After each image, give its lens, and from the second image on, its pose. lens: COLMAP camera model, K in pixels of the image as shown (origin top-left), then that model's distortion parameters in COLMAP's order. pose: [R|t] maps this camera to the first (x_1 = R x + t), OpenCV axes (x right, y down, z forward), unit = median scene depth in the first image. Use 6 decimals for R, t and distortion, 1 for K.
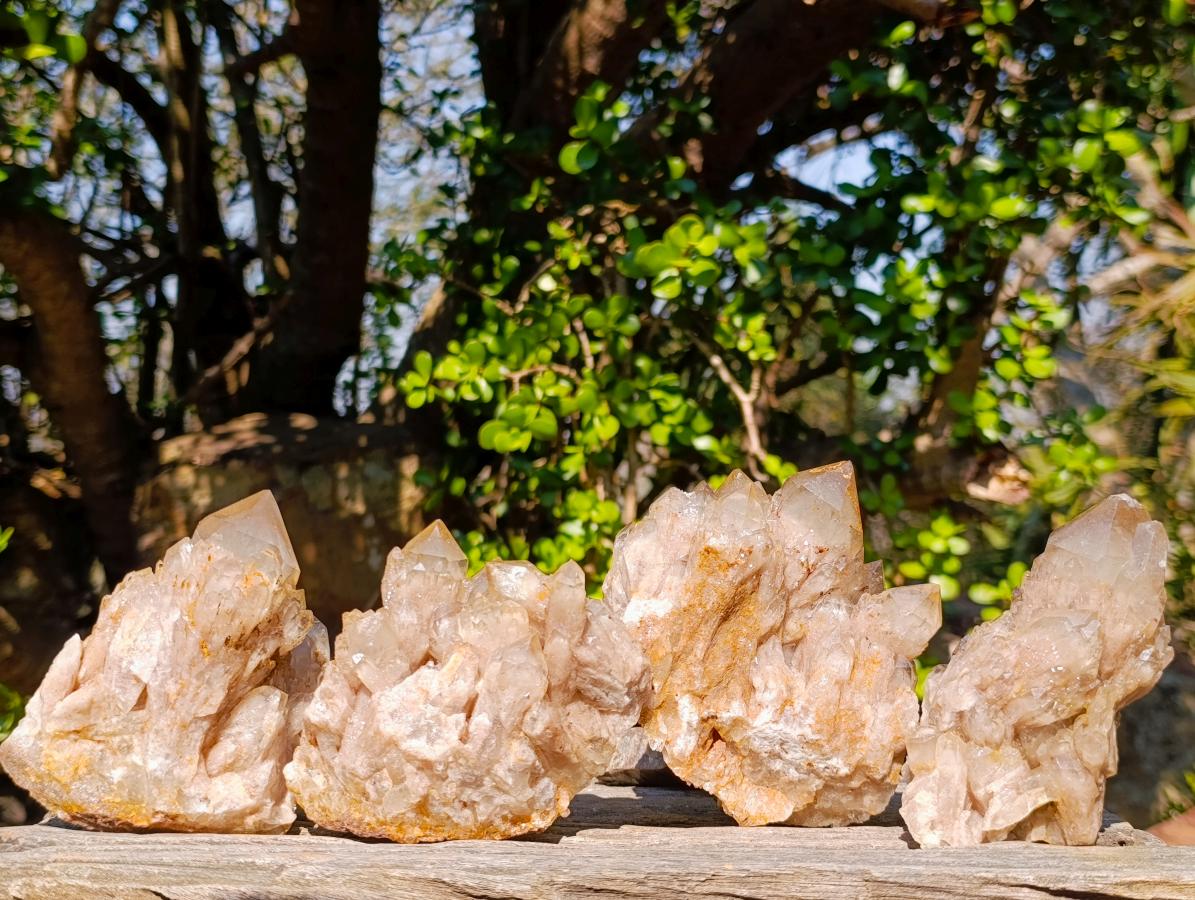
lens RADIAL K [[1816.9, 0, 602.0], [0, 1816.9, 433.5], [0, 0, 1]] dist [0.389597, -2.405316]
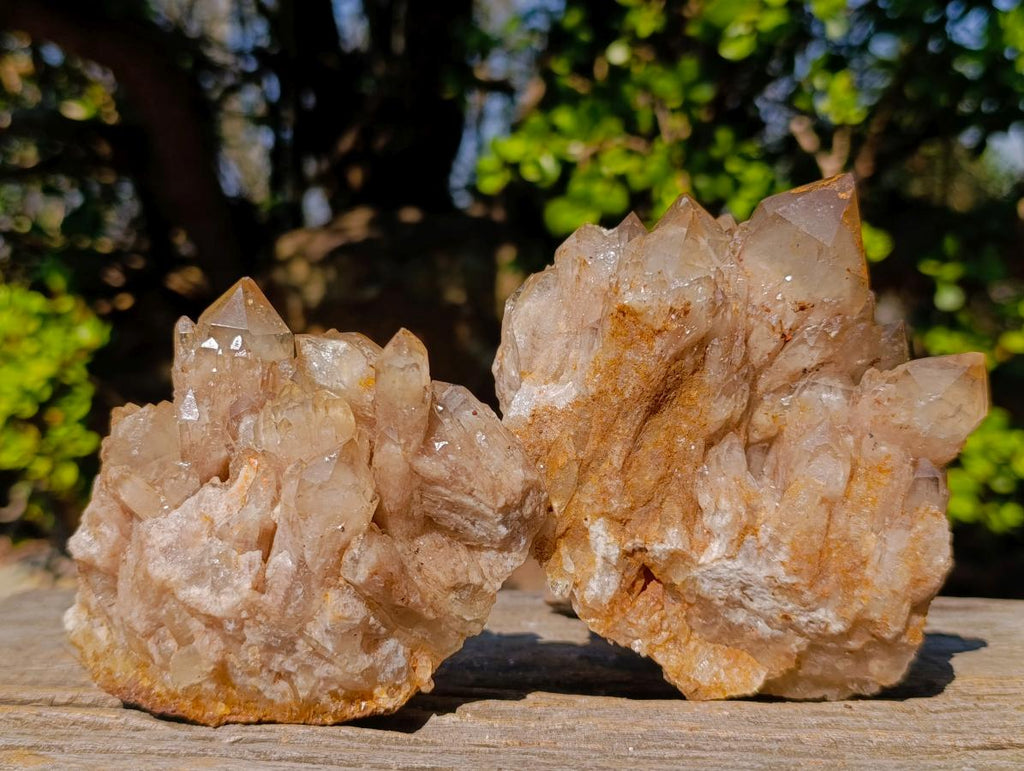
lens RADIAL K [[1494.0, 0, 498.7], [0, 1494.0, 381.9], [0, 0, 1]] dist [0.291599, -1.562529]
pose [[0.984454, -0.014574, -0.175036, 0.109258], [0.030889, 0.995386, 0.090846, 0.038188], [0.172905, -0.094841, 0.980362, 0.442473]]
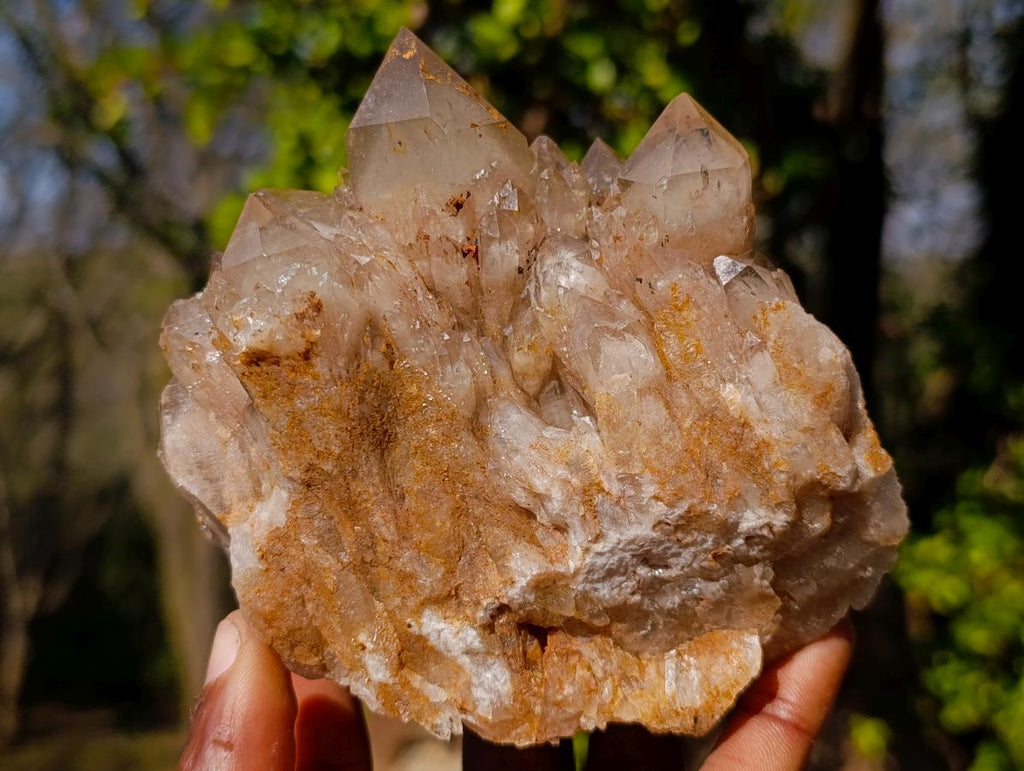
lens RADIAL K [[1494.0, 0, 498.7], [0, 1494.0, 381.9], [0, 0, 1]] dist [0.291599, -1.562529]
pose [[0.744691, -0.647400, -0.162197, 0.166268], [0.652269, 0.757449, -0.028567, 0.121295], [0.141350, -0.084523, 0.986345, 0.616986]]
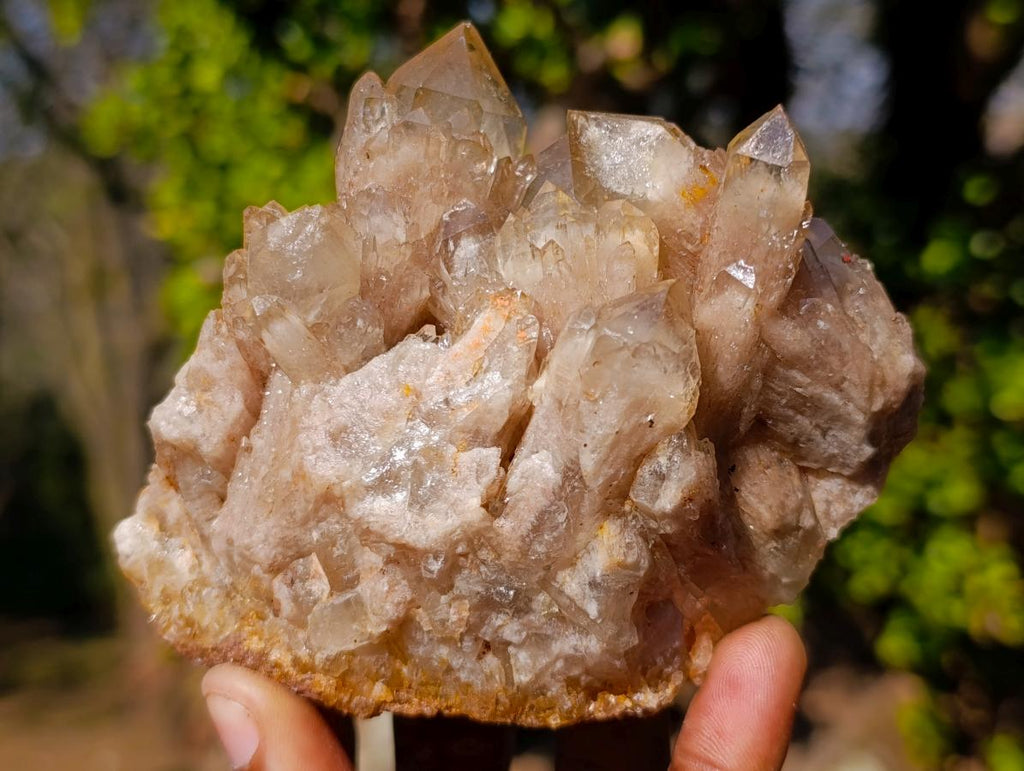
lens RADIAL K [[1556.9, 0, 515.8], [0, 1556.9, 371.4], [0, 0, 1]] dist [0.389597, -2.405316]
pose [[0.995474, 0.073746, -0.059944, -0.047984], [-0.066614, 0.991322, 0.113325, 0.088435], [0.067782, -0.108819, 0.991748, 0.608855]]
